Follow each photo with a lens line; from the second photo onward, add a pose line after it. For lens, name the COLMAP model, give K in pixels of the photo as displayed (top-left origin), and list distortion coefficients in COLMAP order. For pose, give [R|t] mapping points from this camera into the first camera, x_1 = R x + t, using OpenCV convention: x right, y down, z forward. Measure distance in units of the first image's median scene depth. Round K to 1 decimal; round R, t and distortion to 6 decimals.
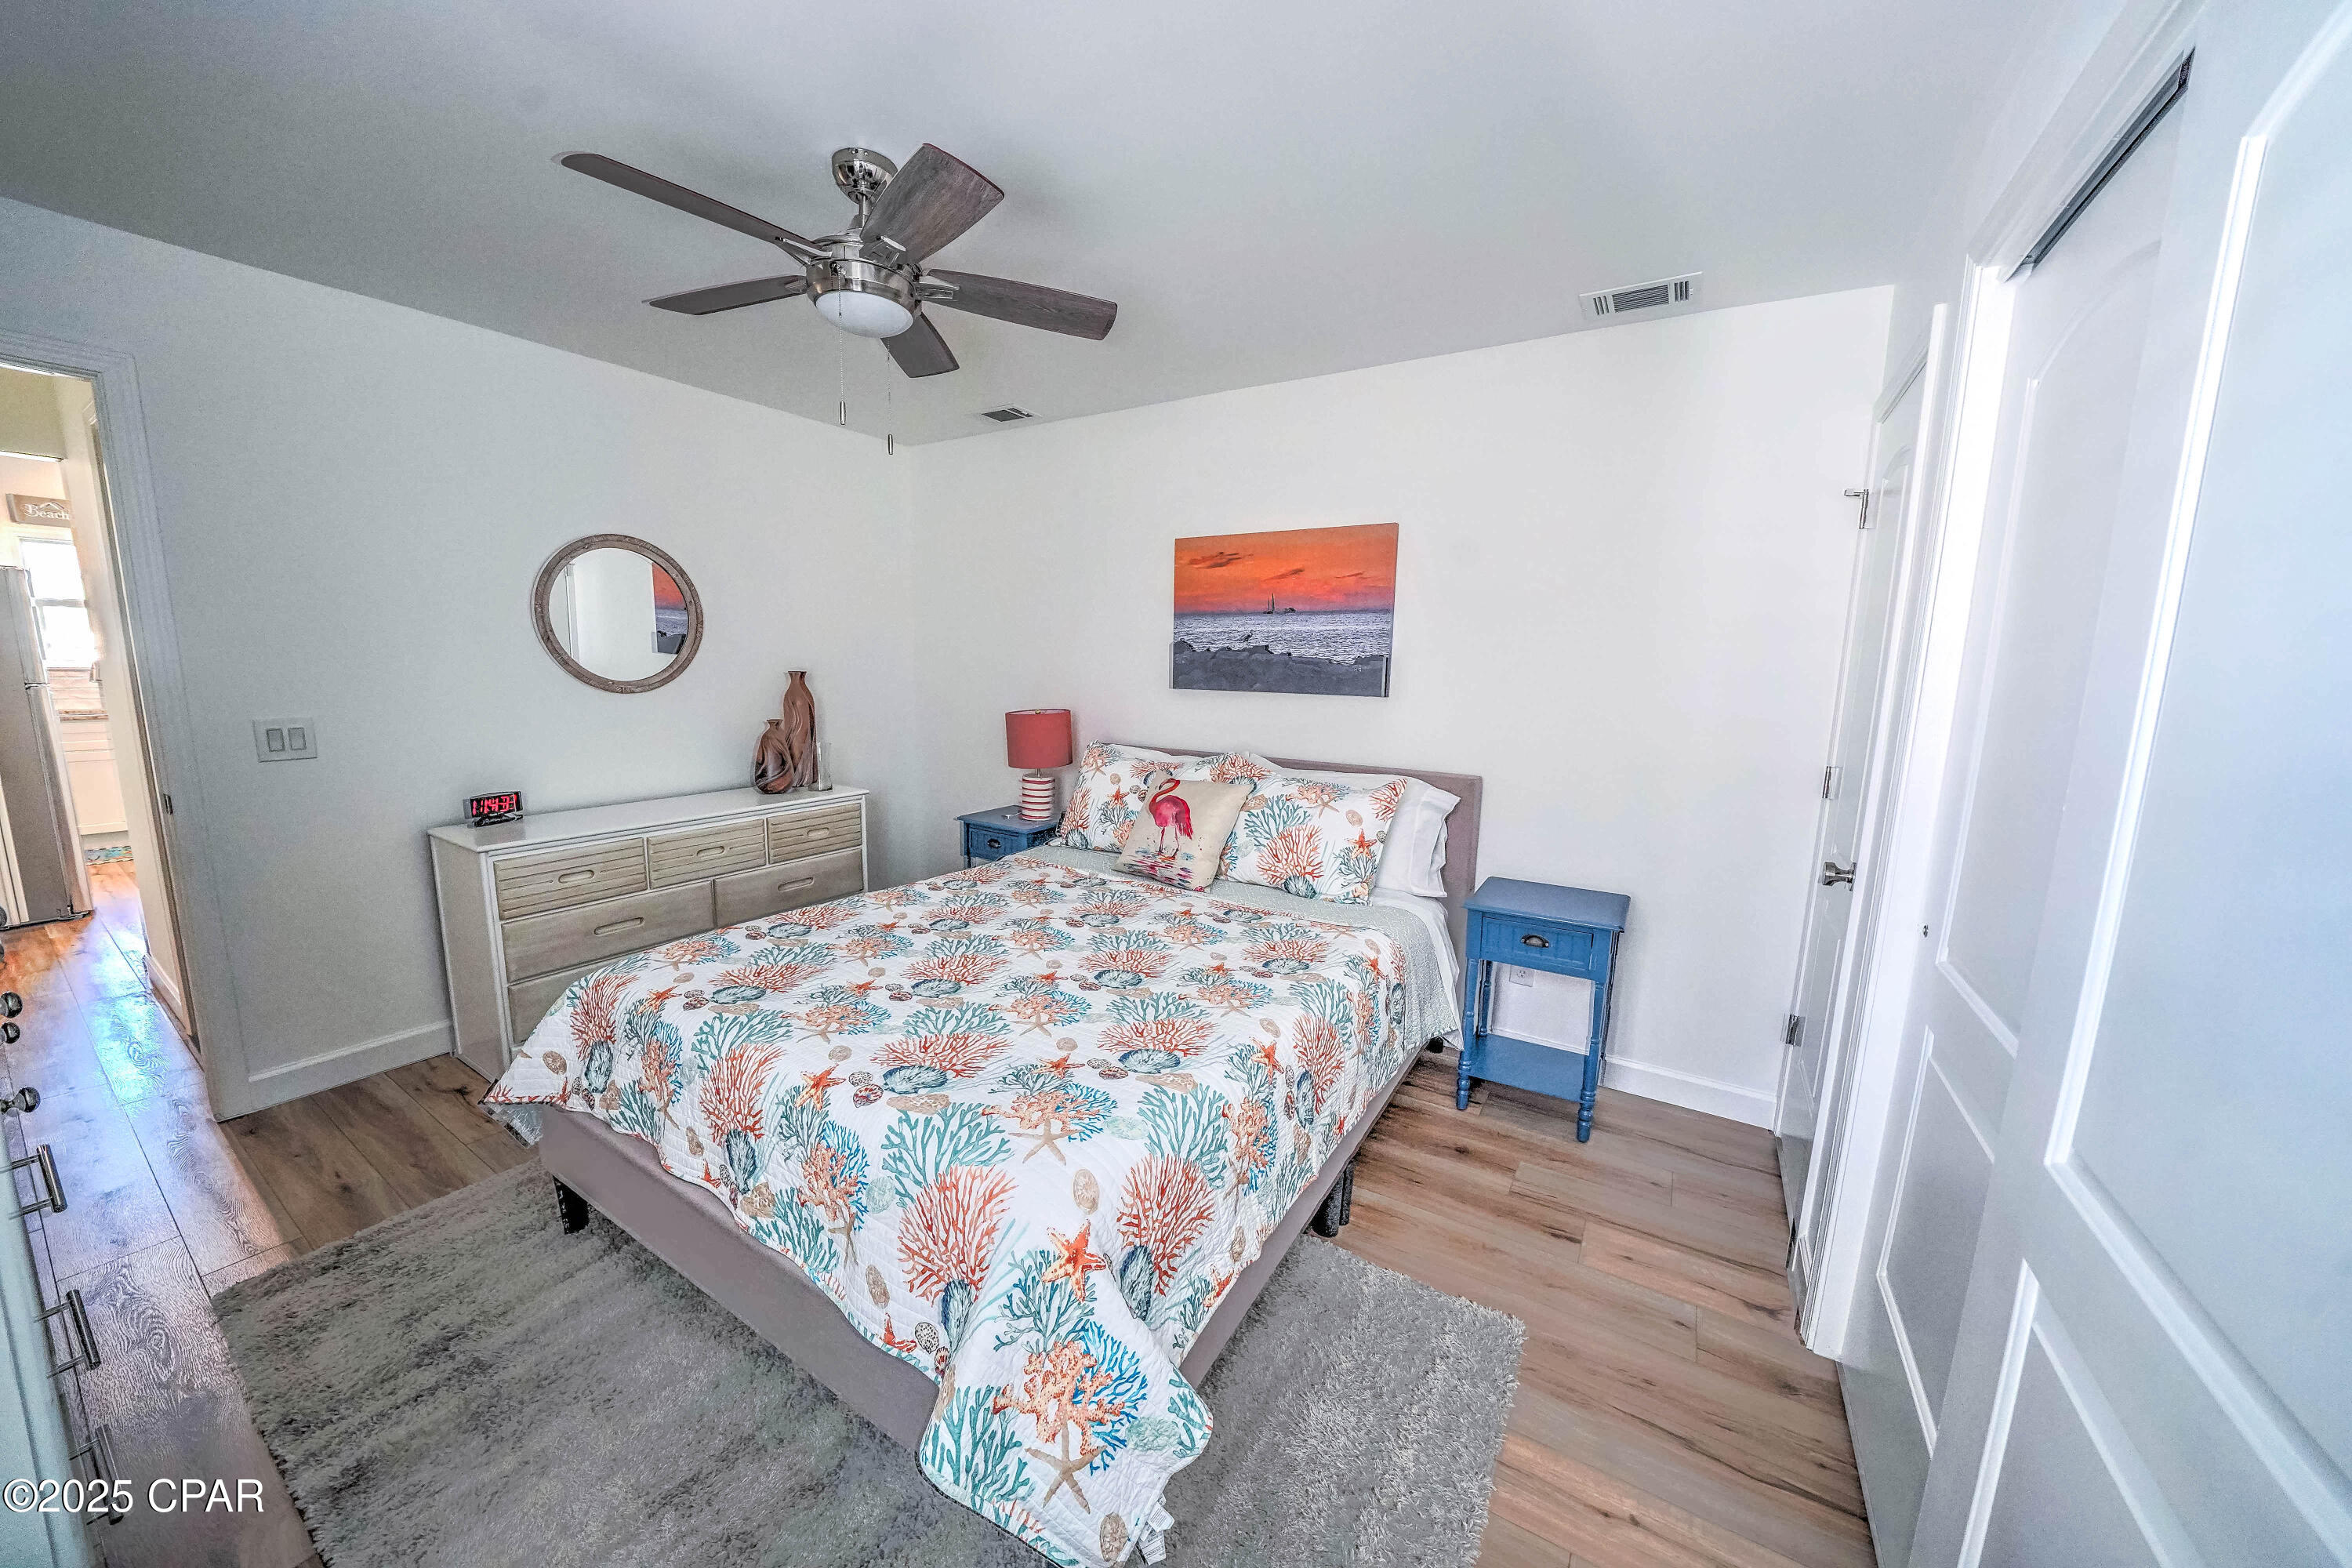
lens RADIAL K [[814.8, 0, 1167.5], [0, 814.8, 788.7], [0, 0, 1]] dist [-0.024384, 0.001740]
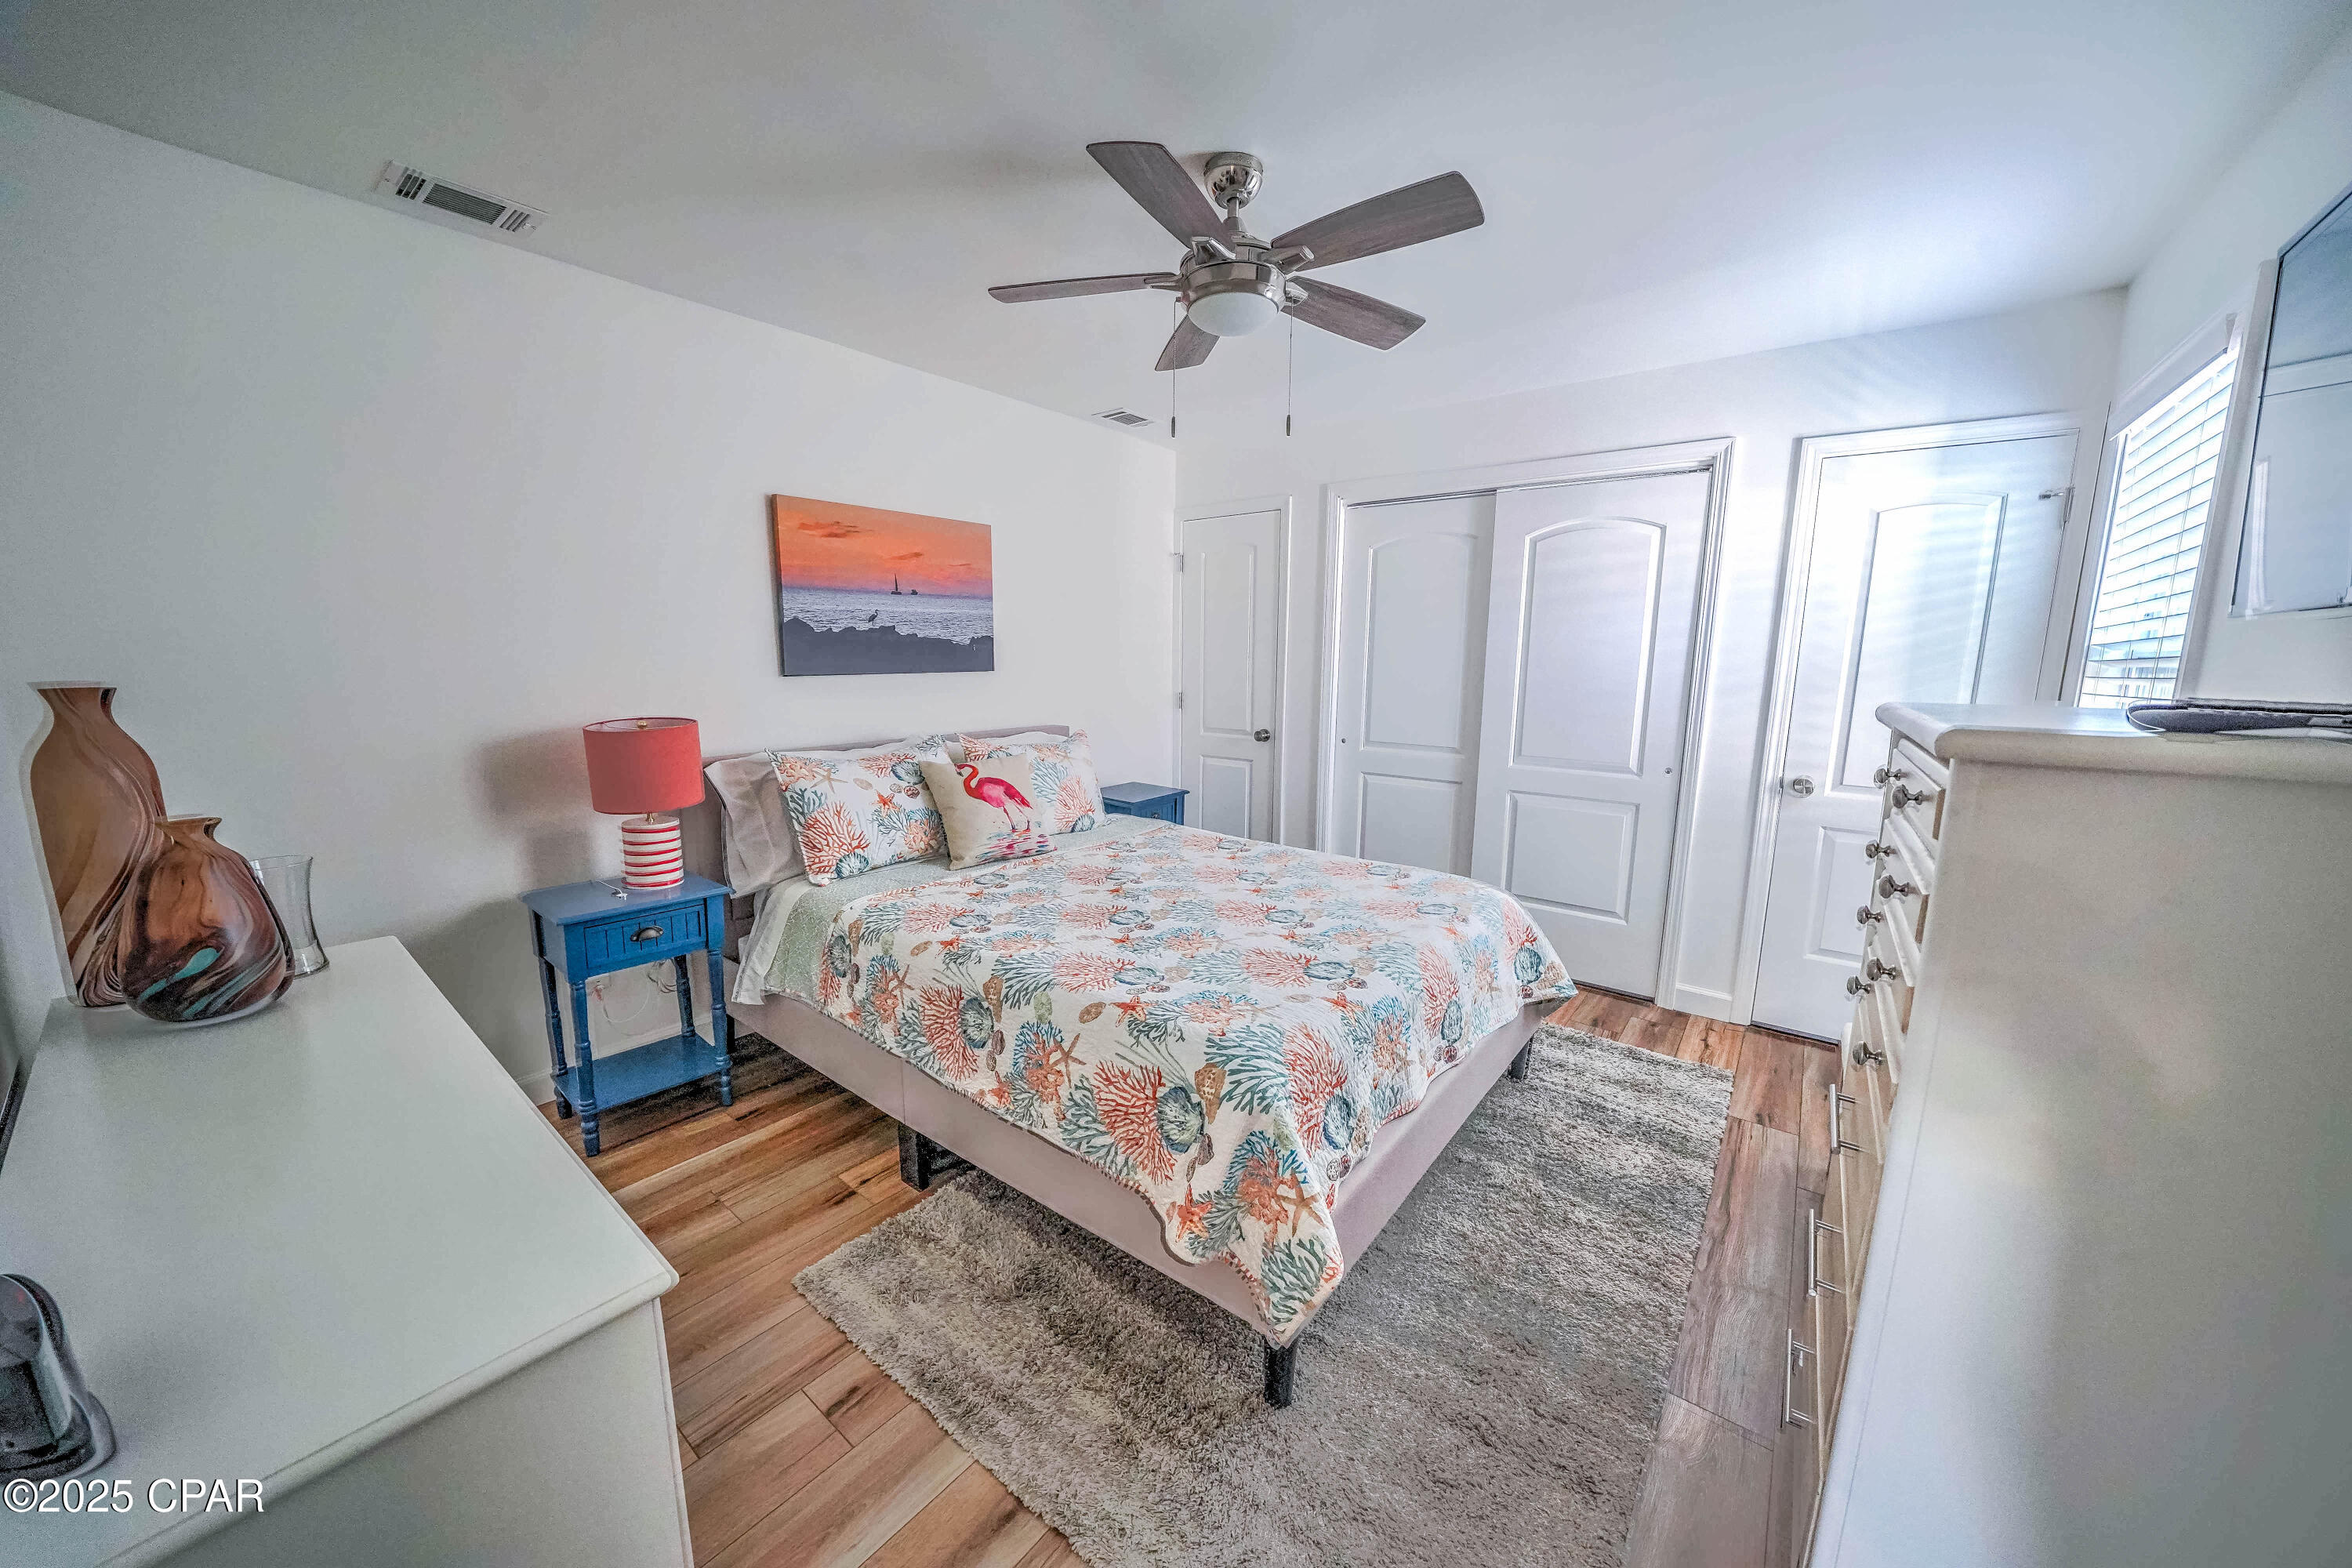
lens RADIAL K [[814.8, 0, 1167.5], [0, 814.8, 788.7], [0, 0, 1]] dist [-0.024384, 0.001740]
pose [[0.114715, -0.185480, 0.975929, -0.882423], [0.151756, 0.974156, 0.167304, -0.103579], [-0.981739, 0.128911, 0.139898, 0.592051]]
